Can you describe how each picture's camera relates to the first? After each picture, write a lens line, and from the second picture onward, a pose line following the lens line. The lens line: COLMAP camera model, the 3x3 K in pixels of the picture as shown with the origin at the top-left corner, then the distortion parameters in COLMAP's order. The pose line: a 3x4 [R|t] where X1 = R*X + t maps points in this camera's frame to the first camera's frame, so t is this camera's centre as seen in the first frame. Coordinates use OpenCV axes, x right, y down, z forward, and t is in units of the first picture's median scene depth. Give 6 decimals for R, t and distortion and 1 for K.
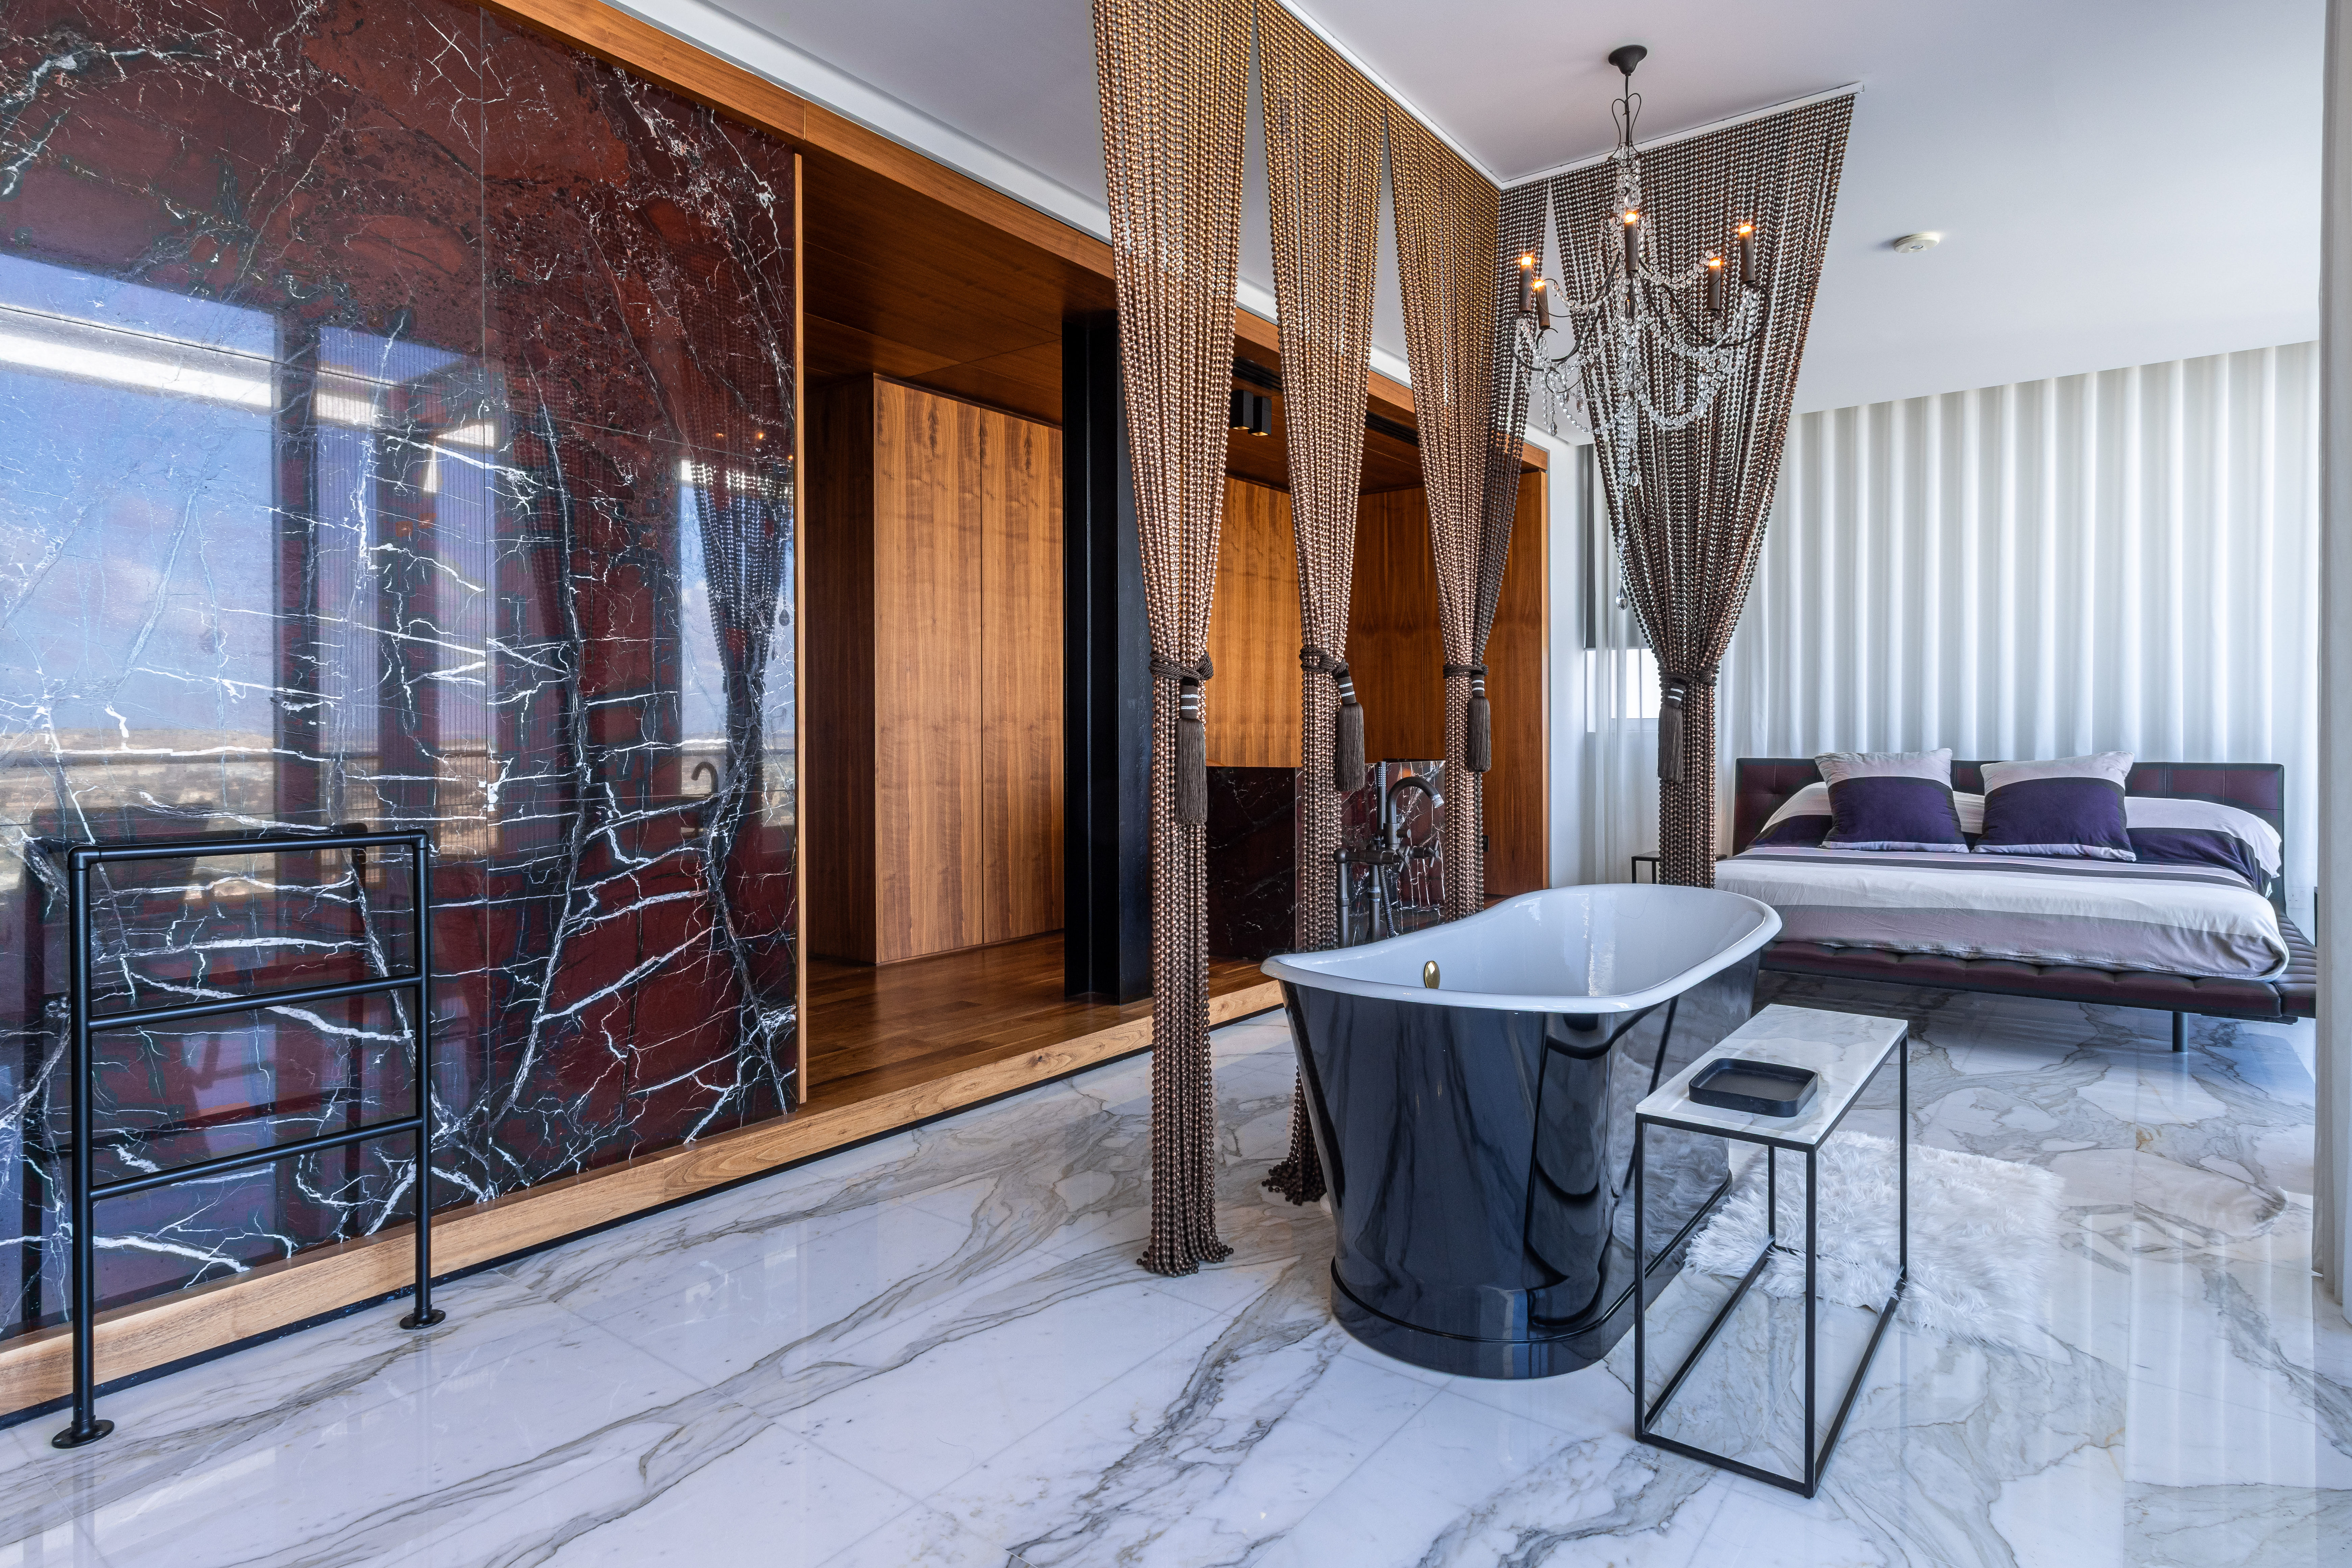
lens RADIAL K [[1317.3, 0, 1177.8], [0, 1317.3, 748.3], [0, 0, 1]] dist [0.000449, 0.000133]
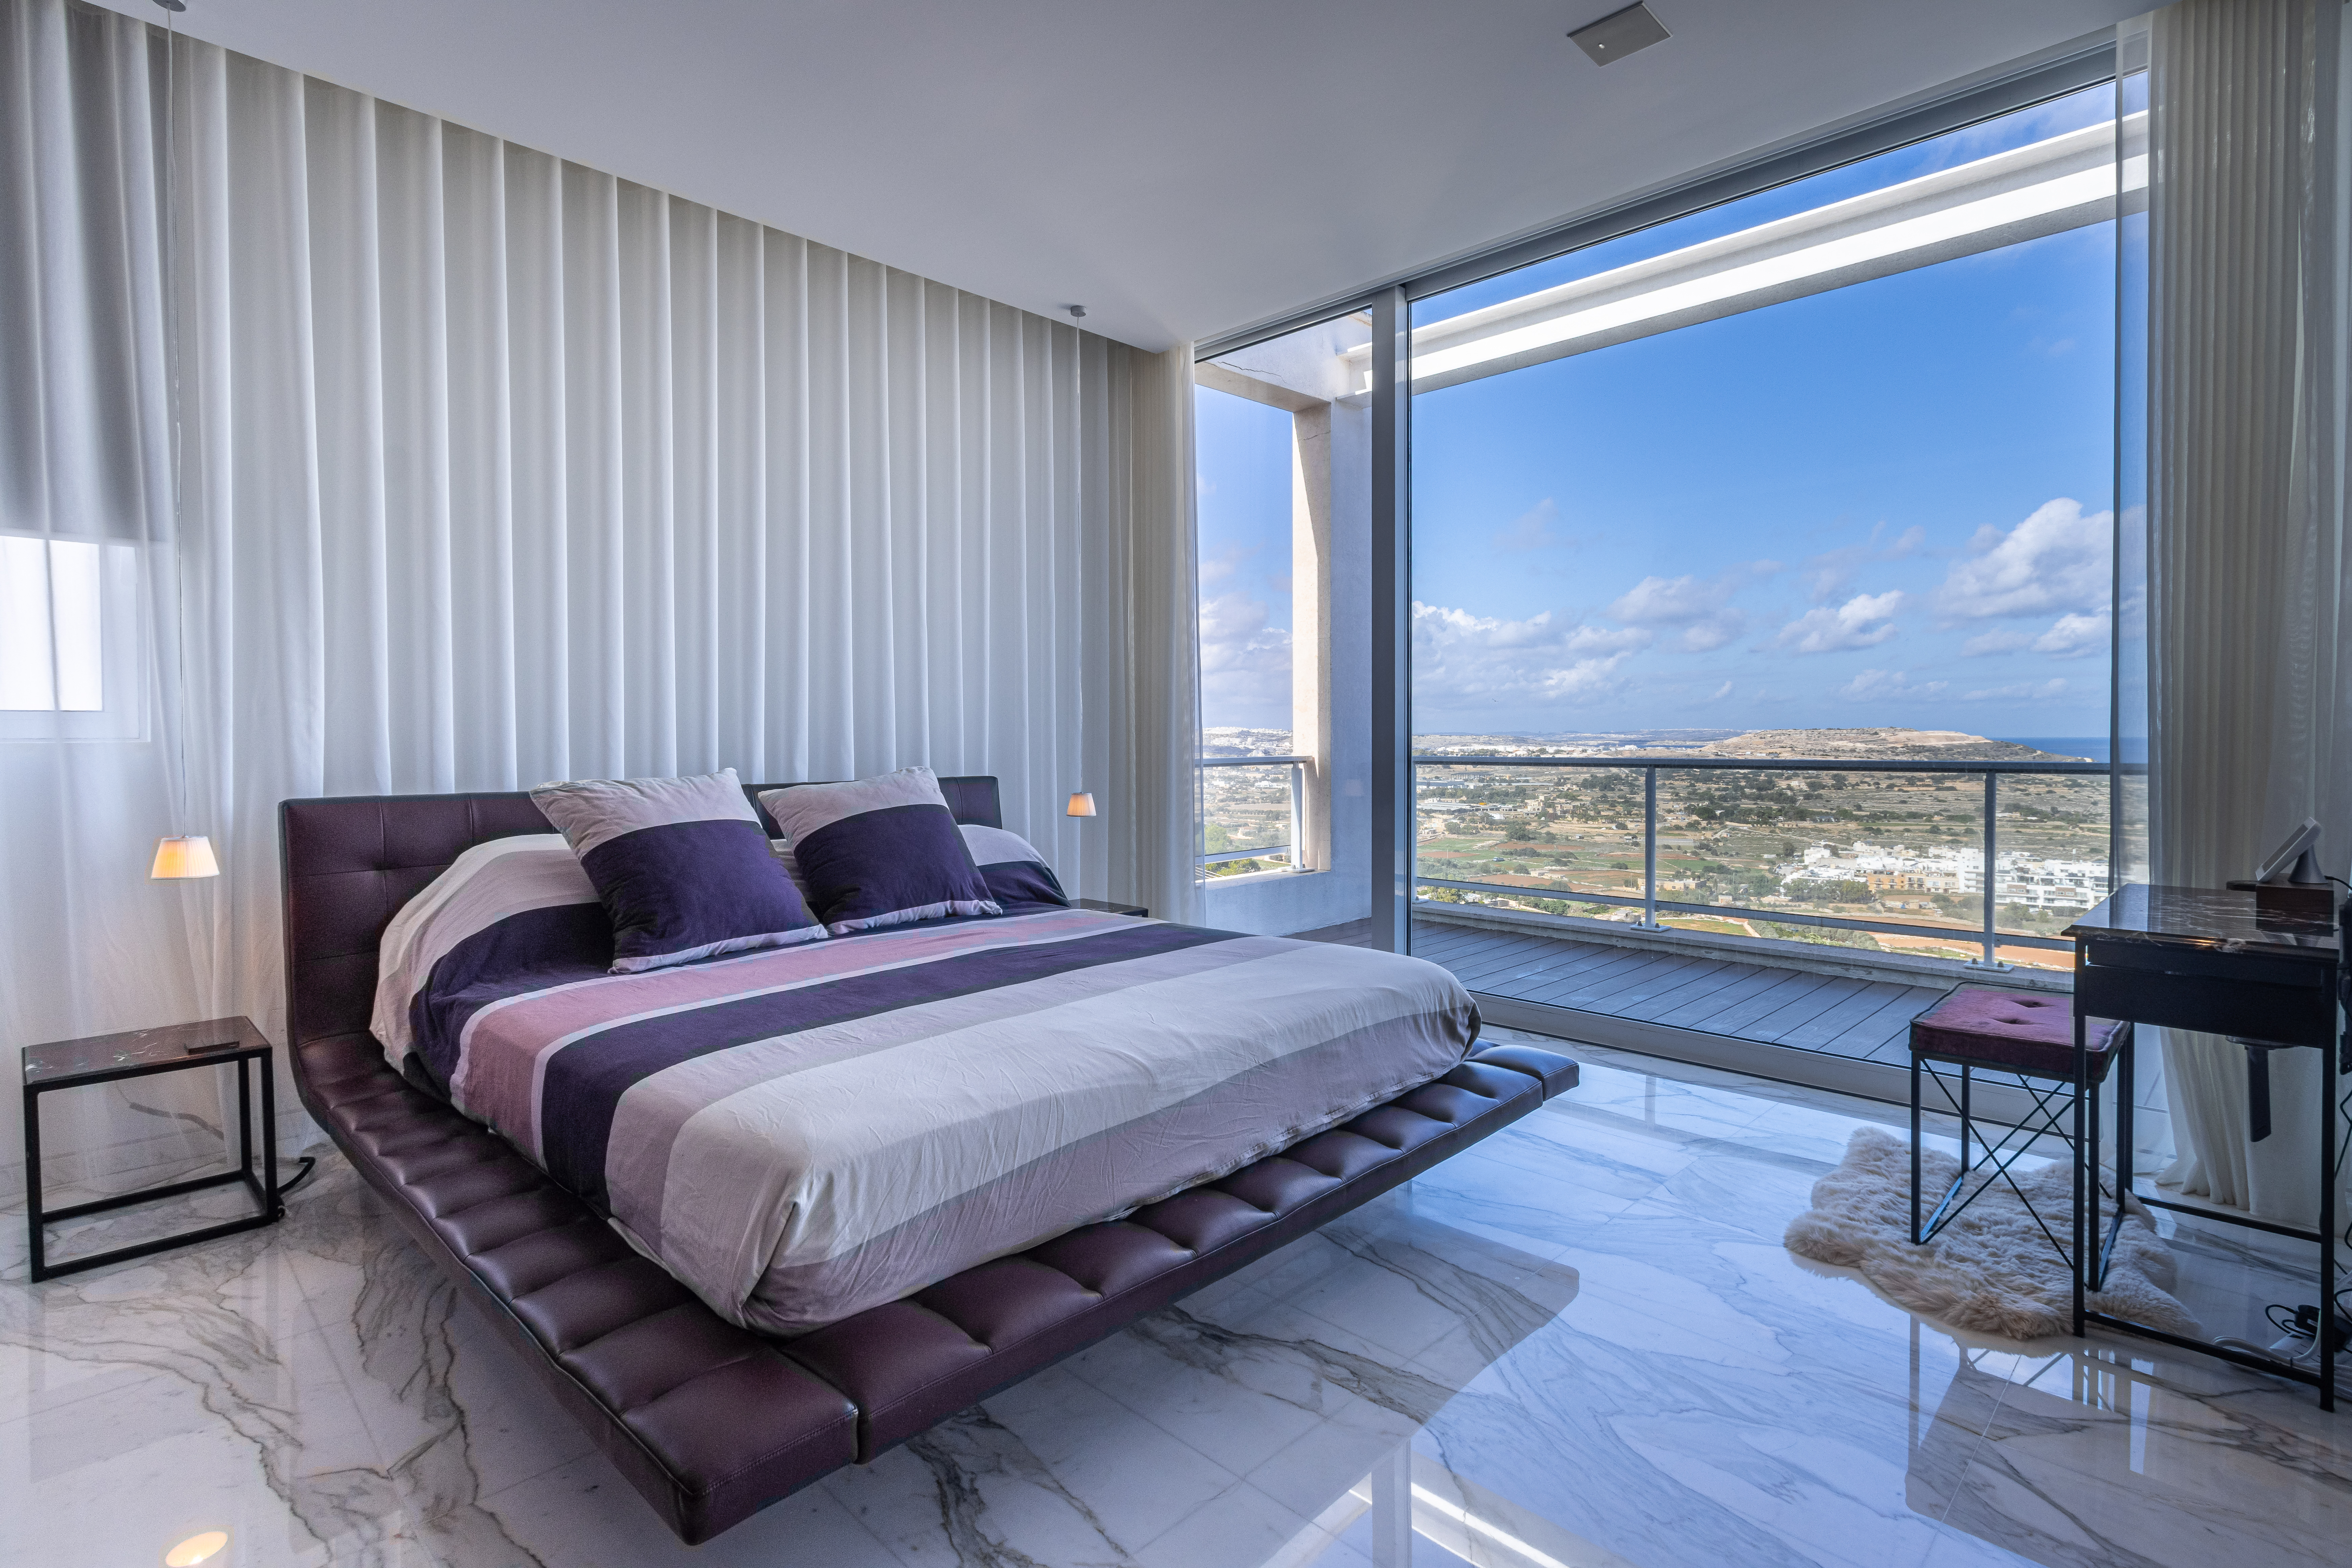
lens RADIAL K [[1144.1, 0, 1096.9], [0, 1144.1, 735.3], [0, 0, 1]] dist [-0.014359, -0.000121]
pose [[0.131773, 0.000868, 0.991280, 0.090295], [0.014124, 0.999896, -0.002754, -0.010121], [-0.991179, 0.014364, 0.131747, 0.773416]]
